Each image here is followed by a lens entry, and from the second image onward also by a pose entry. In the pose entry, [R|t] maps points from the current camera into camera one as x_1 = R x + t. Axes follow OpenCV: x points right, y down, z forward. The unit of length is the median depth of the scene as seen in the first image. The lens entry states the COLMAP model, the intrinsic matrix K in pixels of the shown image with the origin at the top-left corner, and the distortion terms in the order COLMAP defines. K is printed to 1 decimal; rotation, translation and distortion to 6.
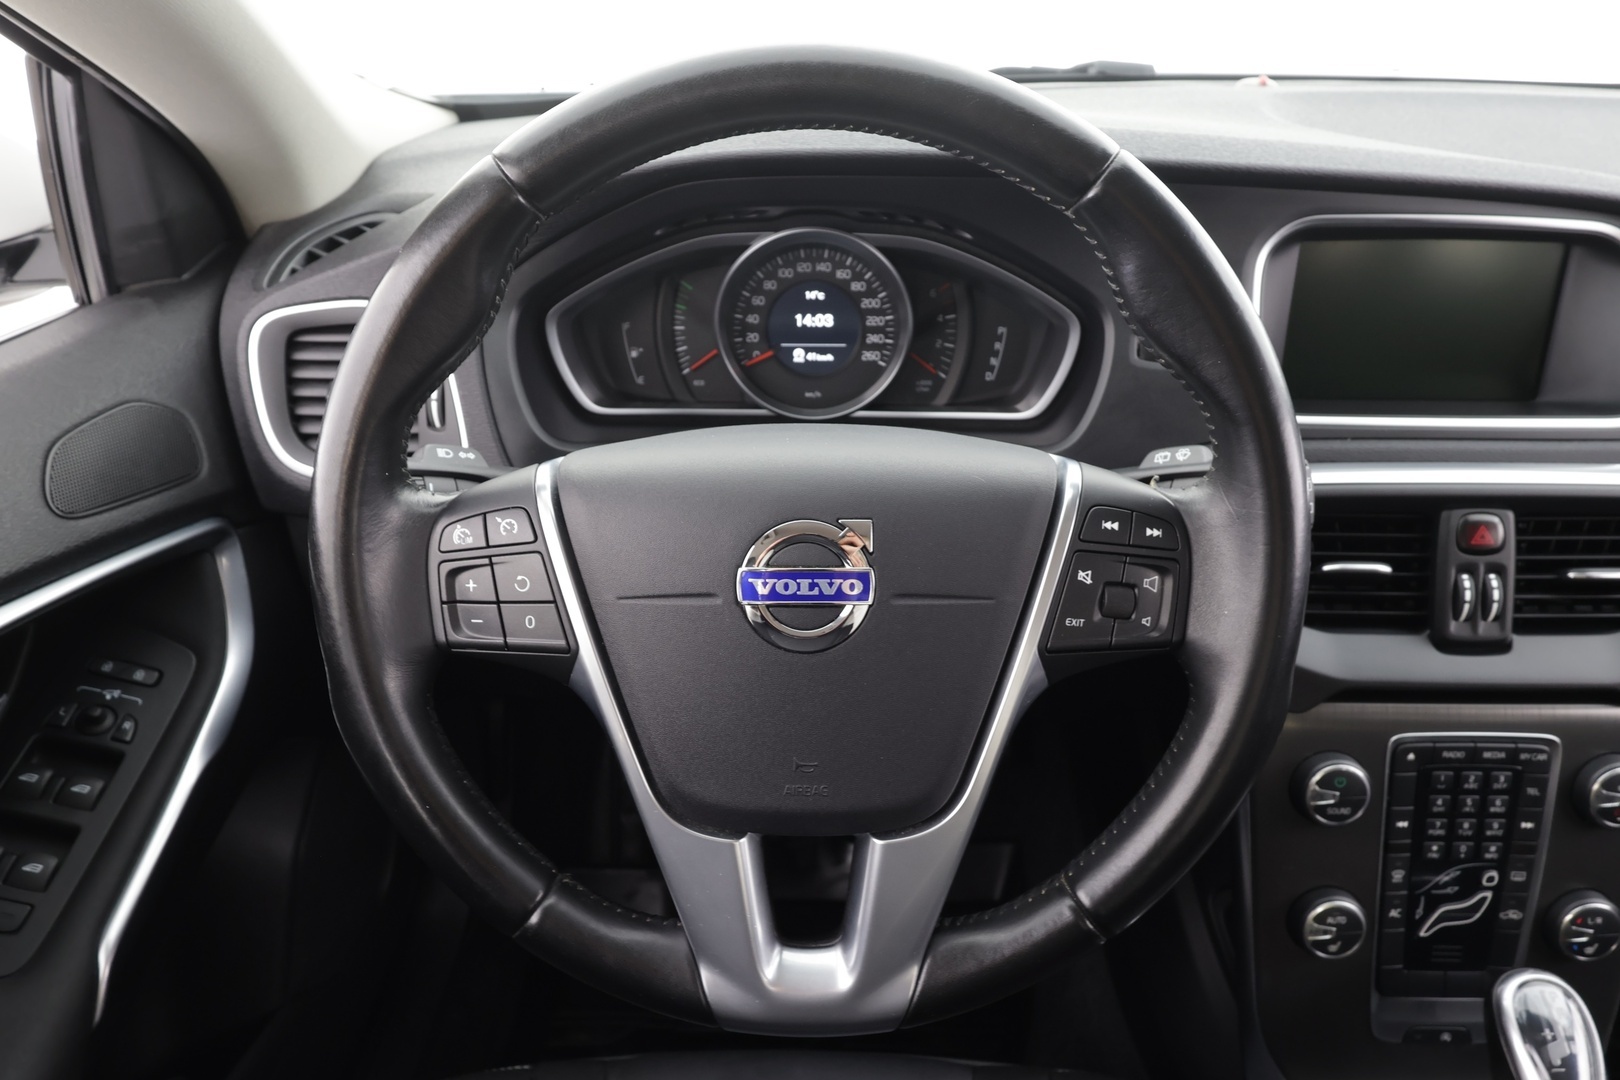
lens RADIAL K [[1178.3, 0, 810.0], [0, 1178.3, 540.0], [0, 0, 1]] dist [0.054119, -0.038866]
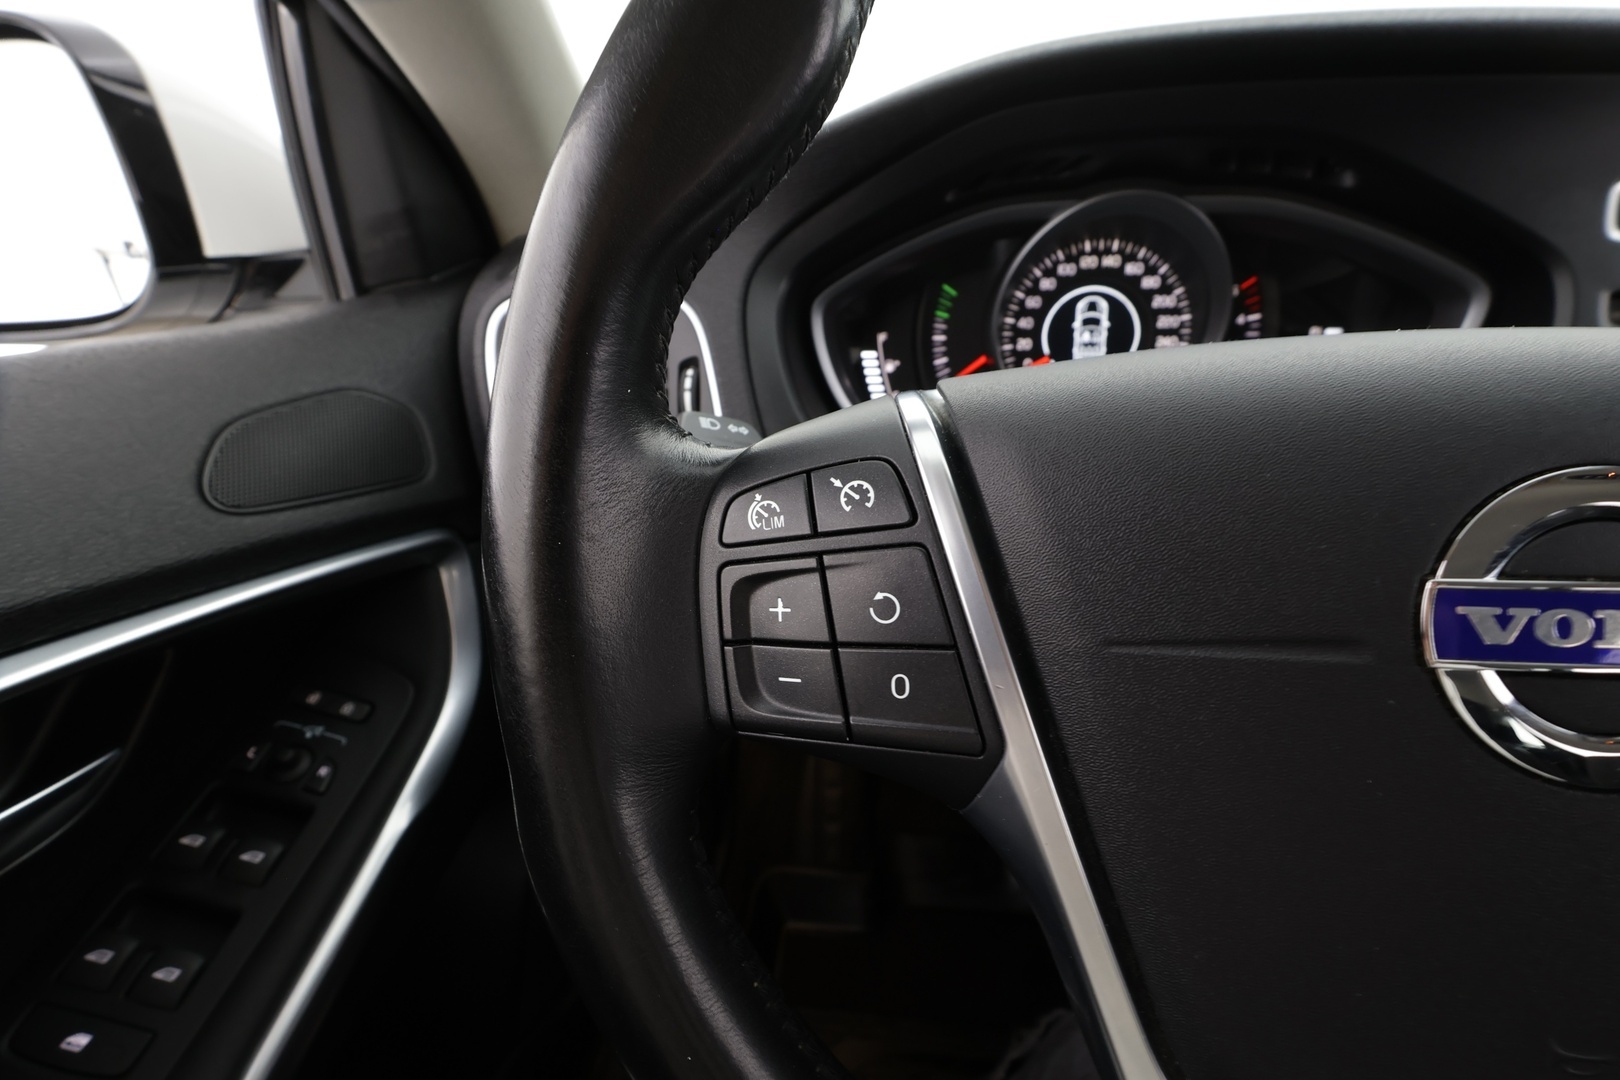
lens RADIAL K [[768.3, 0, 810.0], [0, 768.3, 540.0], [0, 0, 1]] dist [0.002474, 0.000422]
pose [[0.993673, 0.009785, -0.111882, -0.231454], [-0.016780, 0.997951, -0.061751, 0.027880], [0.111049, 0.063238, 0.991801, 0.653866]]
